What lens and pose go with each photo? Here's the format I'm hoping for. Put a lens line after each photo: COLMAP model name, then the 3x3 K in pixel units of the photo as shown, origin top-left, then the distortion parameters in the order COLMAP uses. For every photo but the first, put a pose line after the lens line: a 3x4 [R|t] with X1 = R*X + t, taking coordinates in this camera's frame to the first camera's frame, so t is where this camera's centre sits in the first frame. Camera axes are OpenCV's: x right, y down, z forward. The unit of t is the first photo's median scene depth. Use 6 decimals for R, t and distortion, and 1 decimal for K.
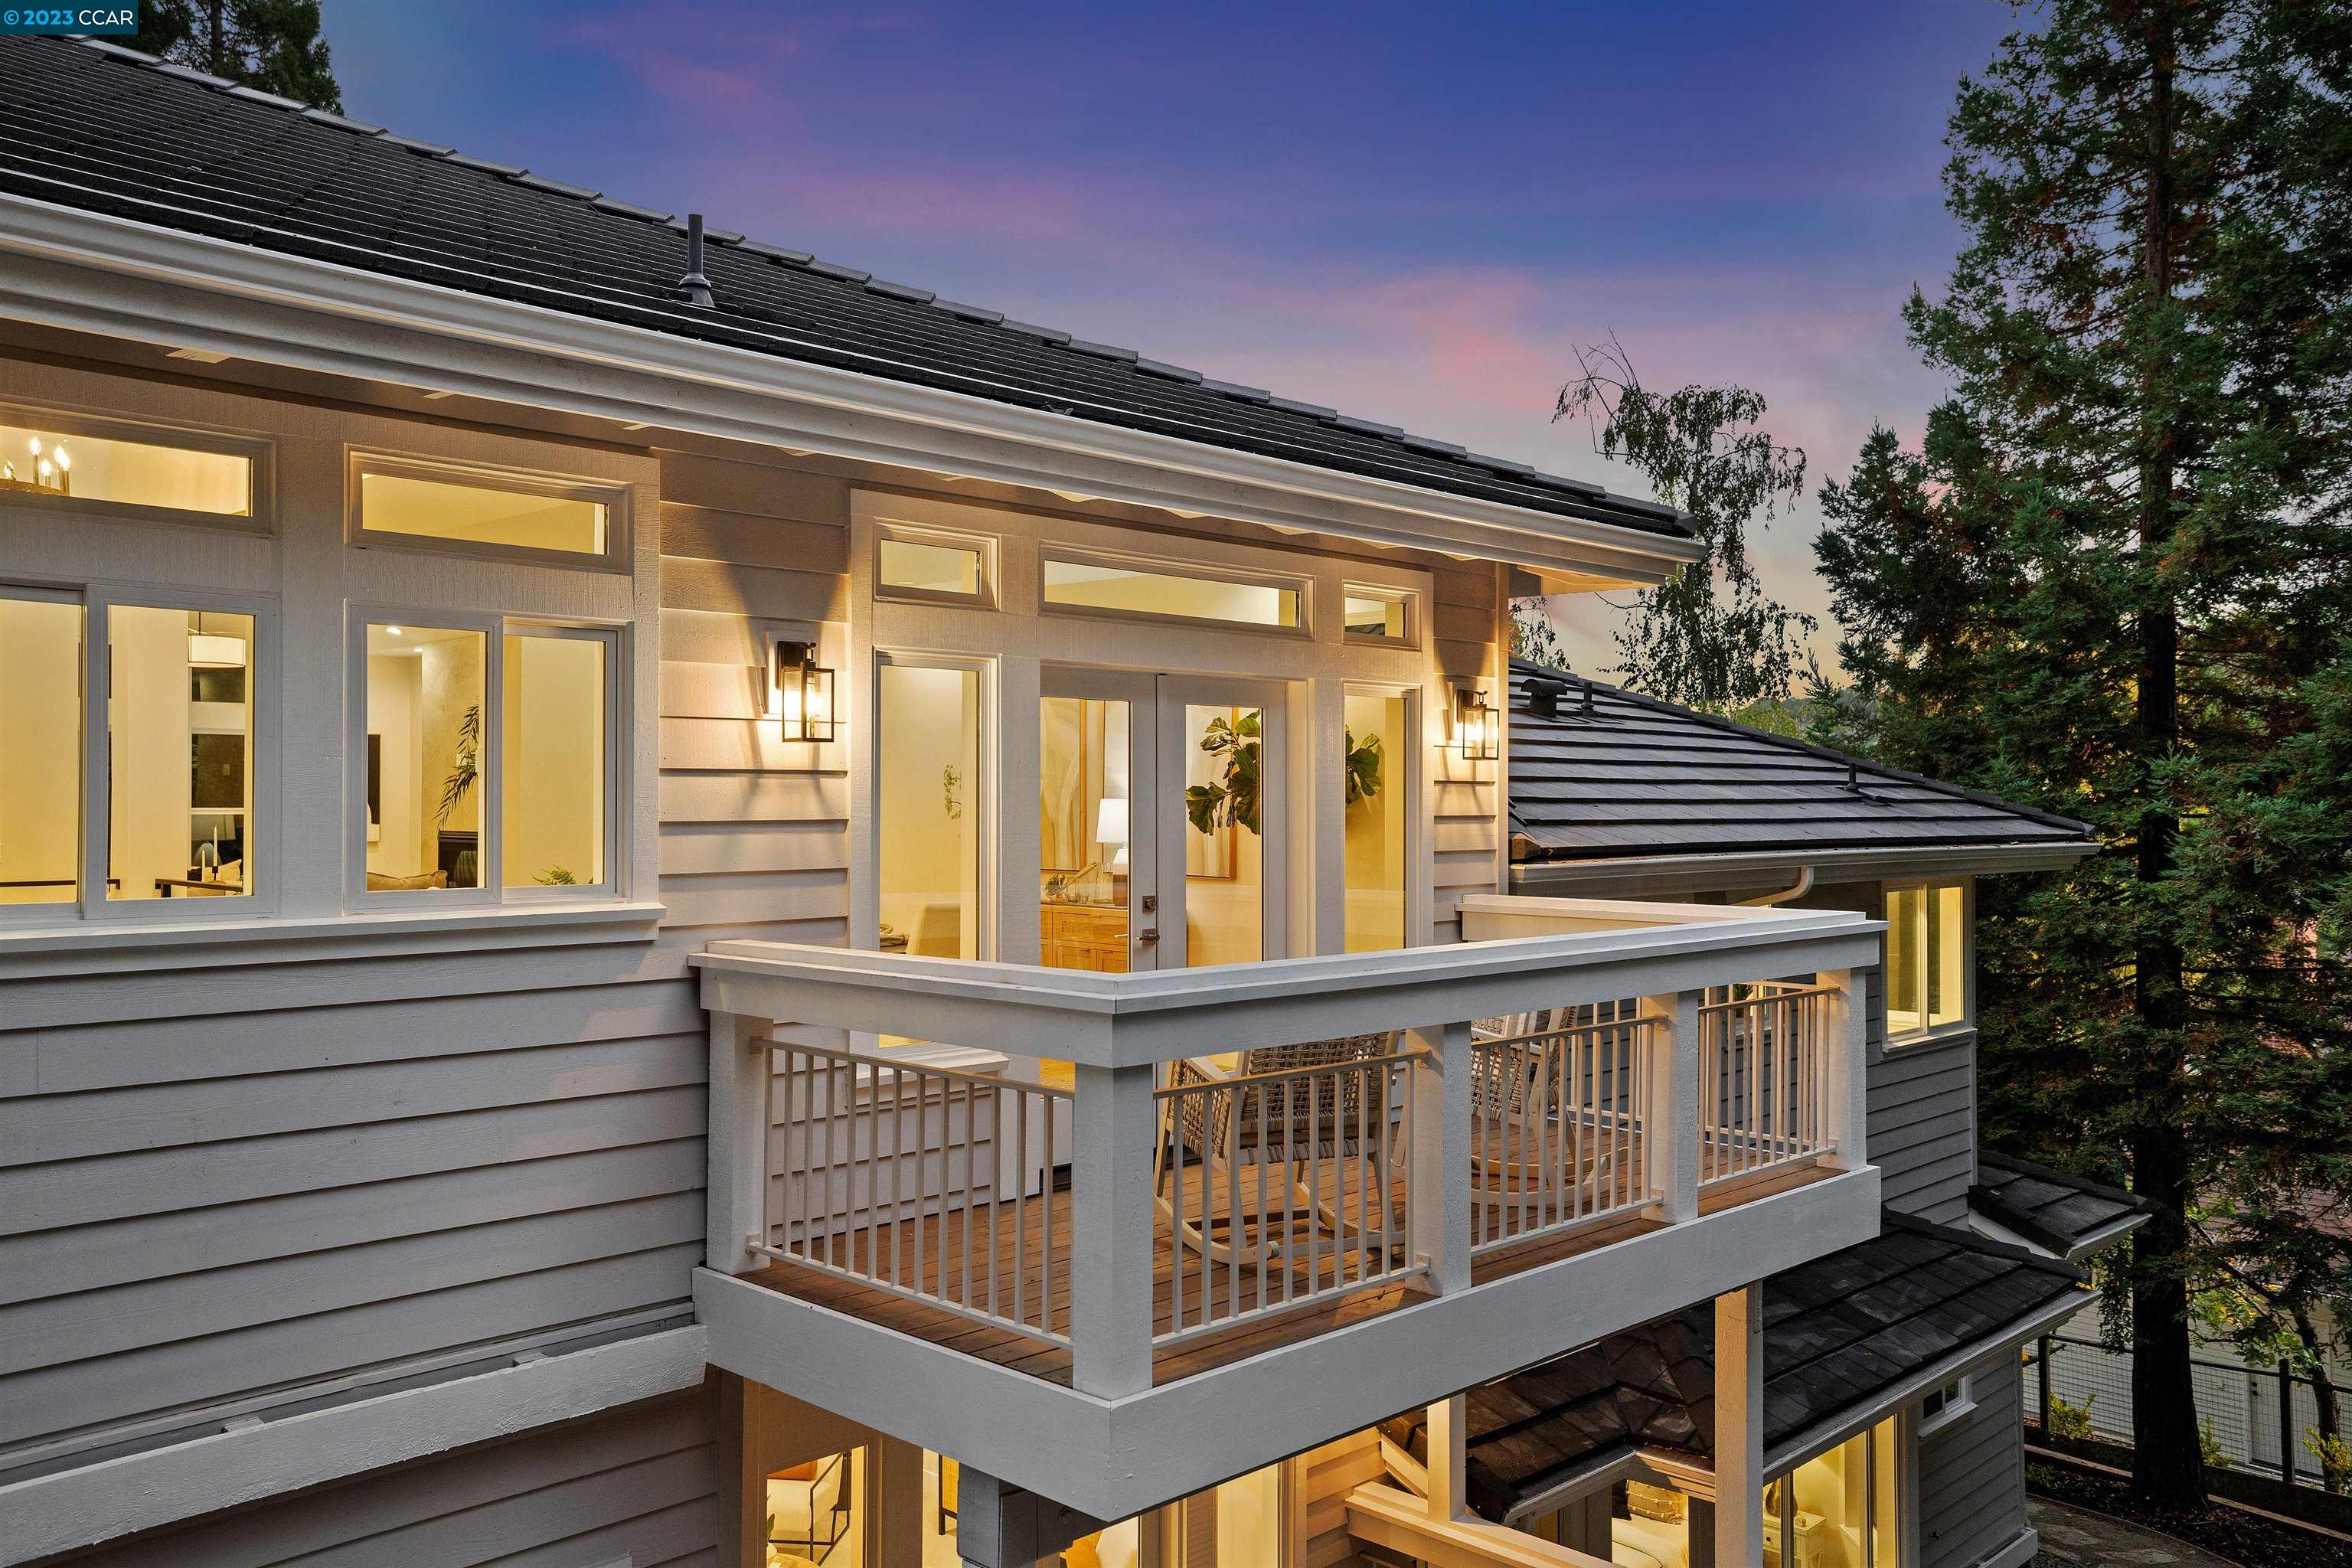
lens RADIAL K [[1813.4, 0, 1176.0], [0, 1813.4, 784.0], [0, 0, 1]] dist [0.030061, 0.002826]
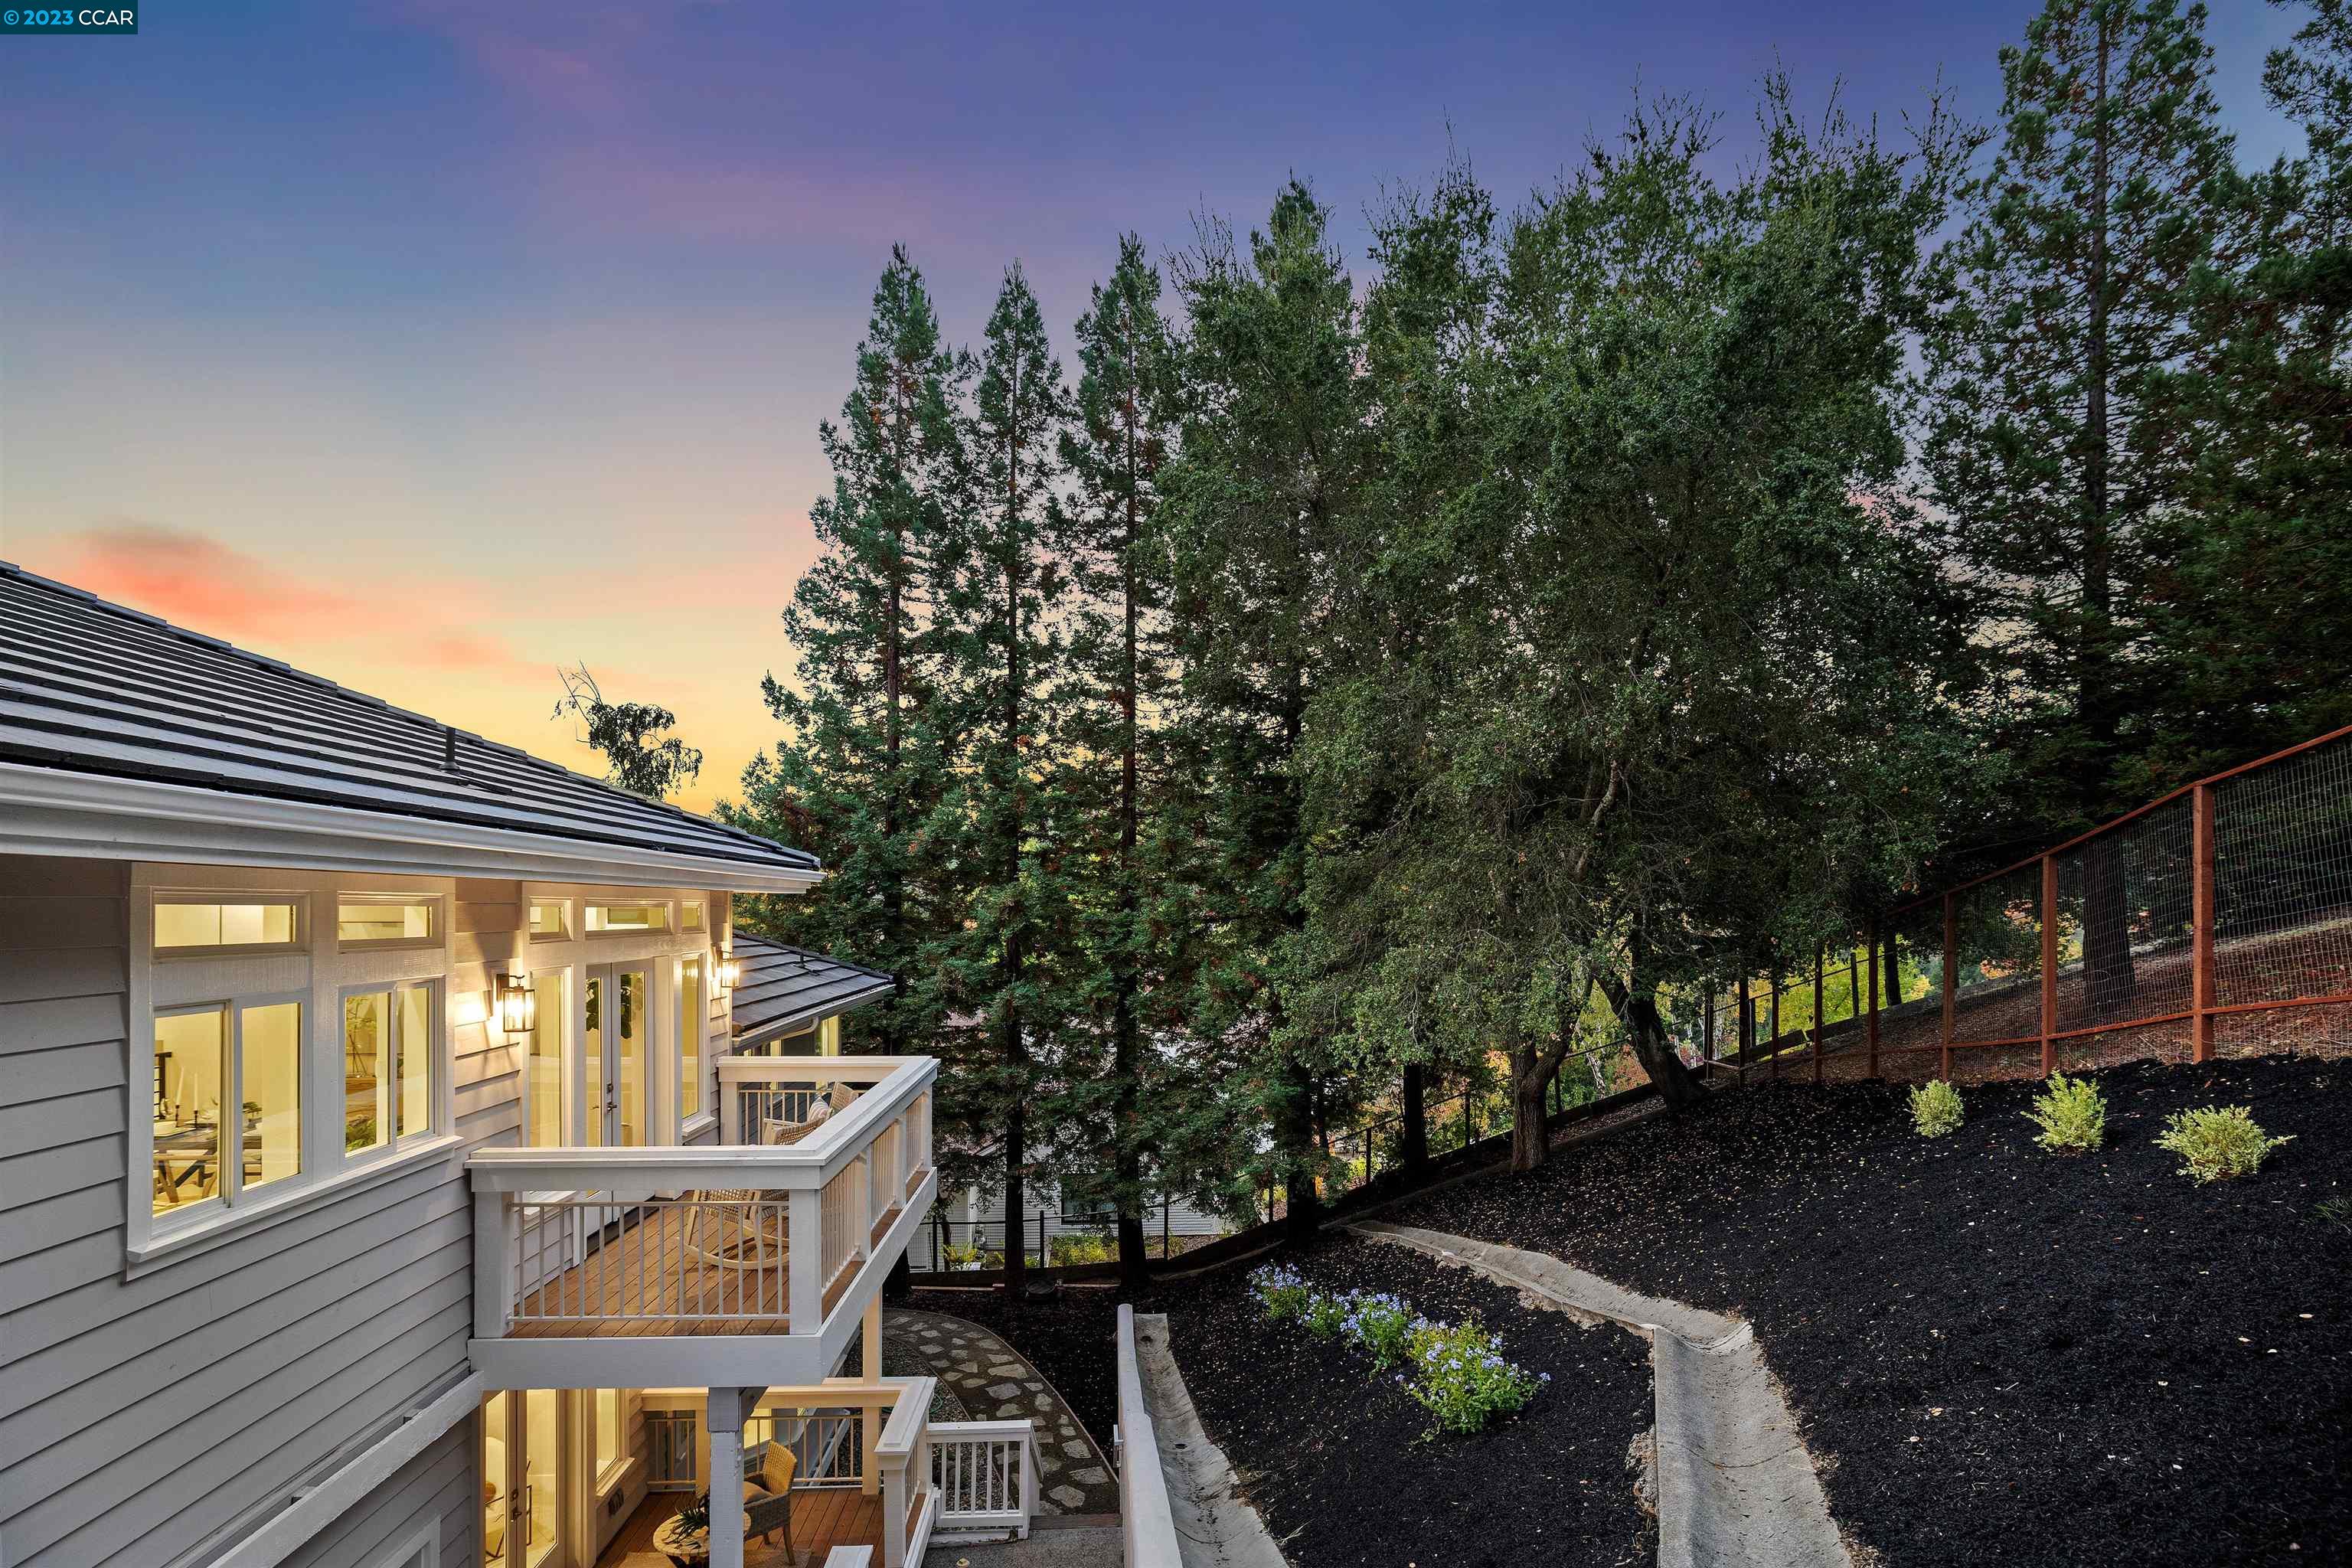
lens RADIAL K [[1147.6, 0, 1175.2], [0, 1147.6, 908.0], [0, 0, 1]] dist [0.002372, 0.000337]
pose [[0.663391, 0.000798, 0.748273, -0.554228], [-0.006785, 0.999965, 0.004949, -0.137745], [-0.748242, -0.008360, 0.663373, -0.199856]]
